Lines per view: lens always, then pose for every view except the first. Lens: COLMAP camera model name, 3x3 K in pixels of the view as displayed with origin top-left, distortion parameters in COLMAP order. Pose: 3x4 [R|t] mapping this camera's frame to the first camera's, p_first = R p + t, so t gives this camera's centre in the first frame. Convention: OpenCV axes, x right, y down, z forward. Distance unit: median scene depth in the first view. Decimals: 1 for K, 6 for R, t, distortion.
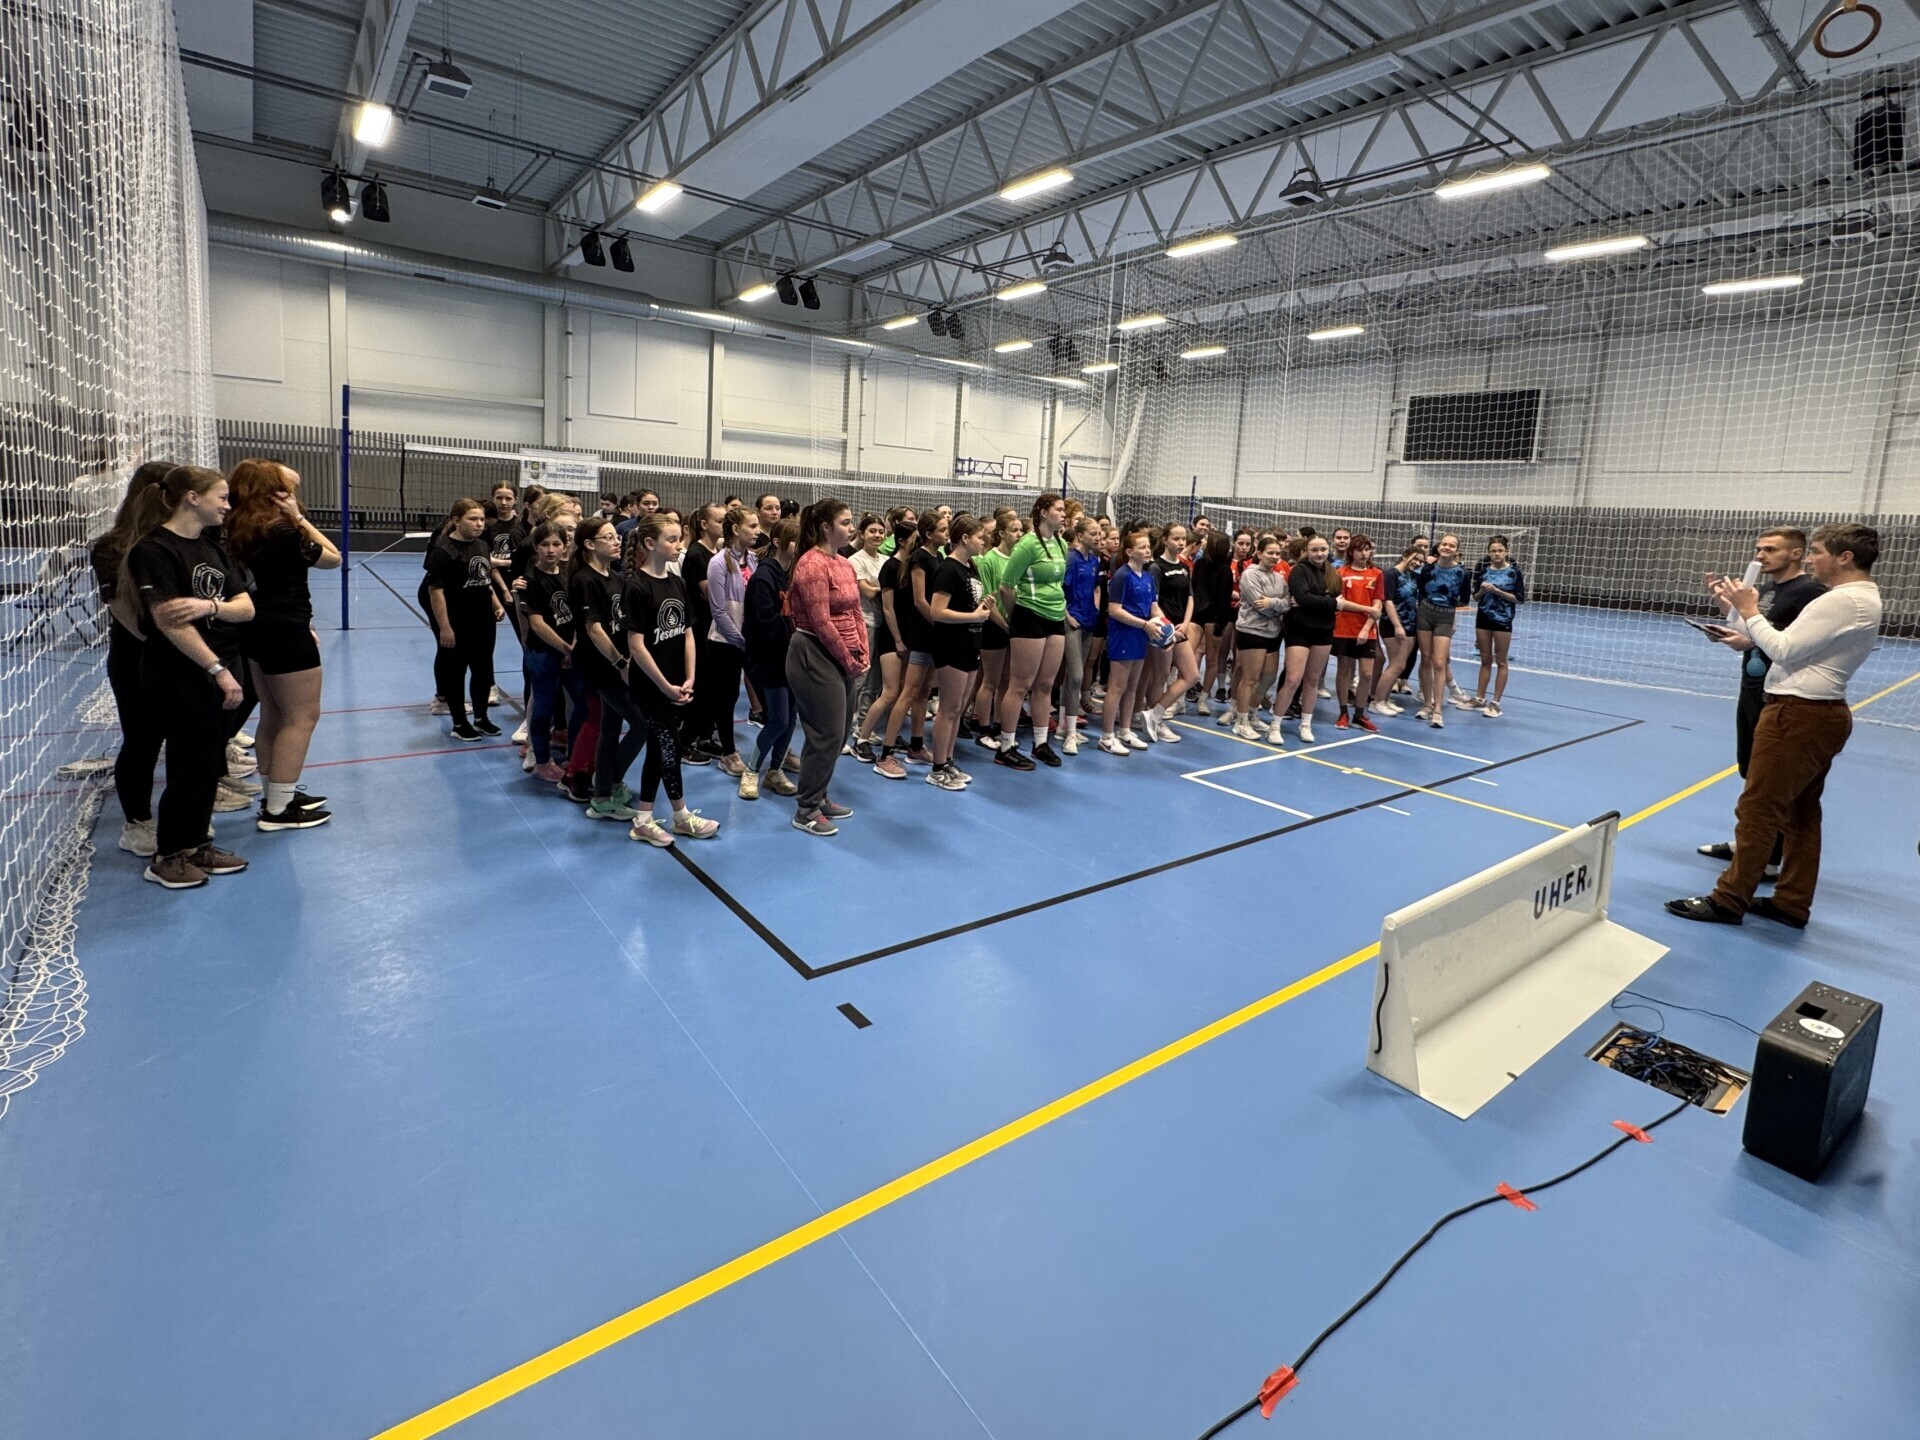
lens RADIAL K [[916.2, 0, 941.9], [0, 916.2, 630.7], [0, 0, 1]] dist [-0.007663, -0.000539]
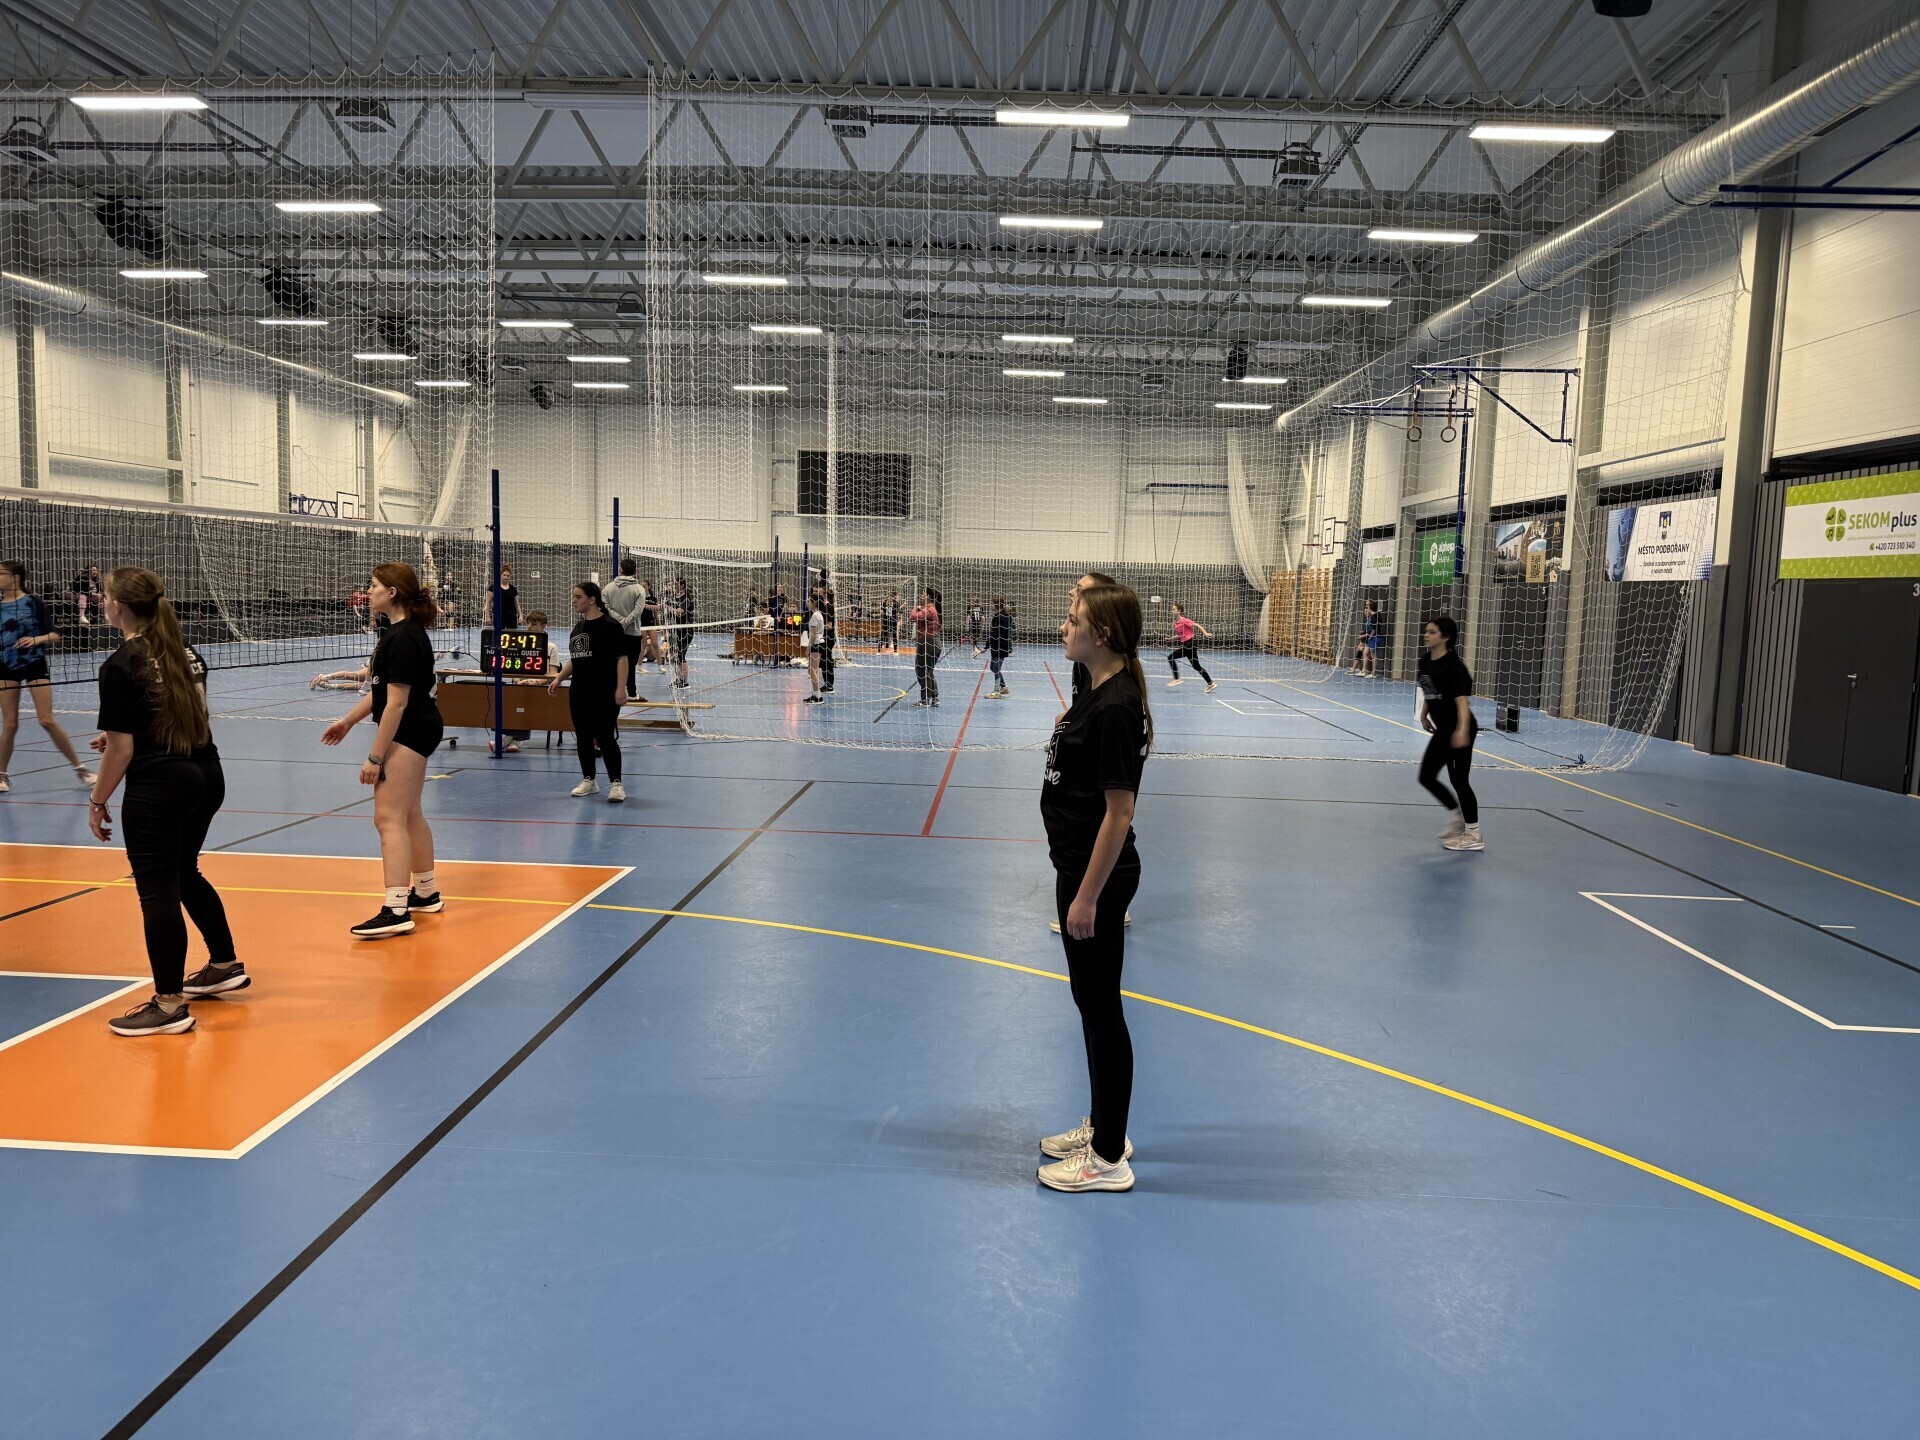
lens RADIAL K [[1350.5, 0, 947.9], [0, 1350.5, 723.6], [0, 0, 1]] dist [0.042523, -0.041743]
pose [[0.662930, -0.105746, 0.741176, -0.591493], [0.096462, 0.993788, 0.055507, -0.021406], [-0.742441, 0.034698, 0.669012, -0.145476]]
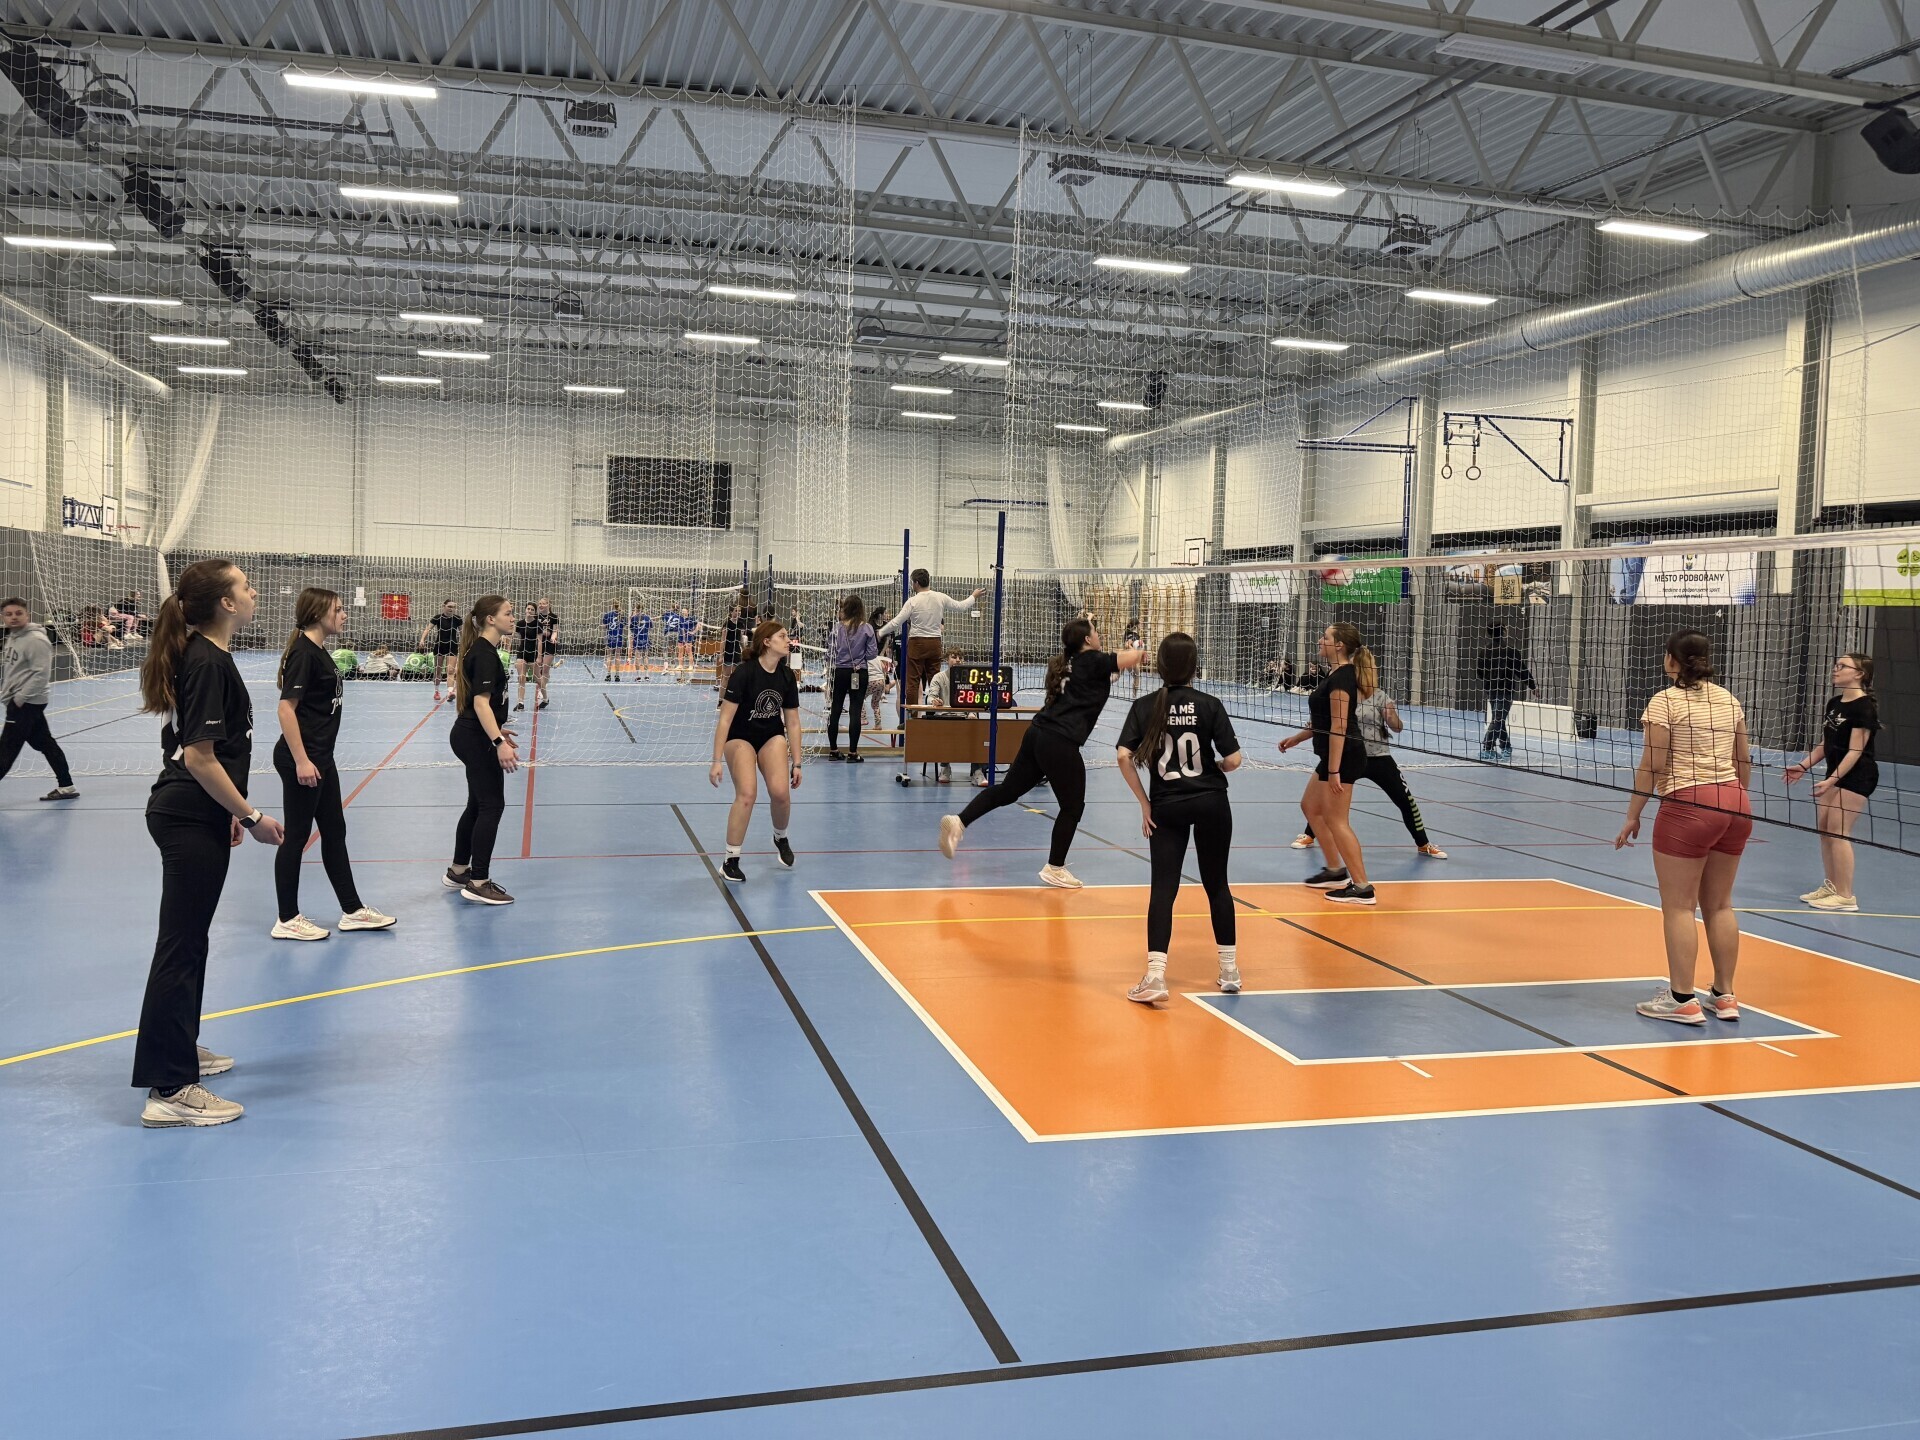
lens RADIAL K [[1466.1, 0, 882.8], [0, 1466.1, 666.4], [0, 0, 1]] dist [0.041587, -0.042288]
pose [[0.421595, -0.074950, 0.903681, -0.840792], [0.106148, 0.993806, 0.032904, -0.065447], [-0.900550, 0.082052, 0.426939, 0.117173]]
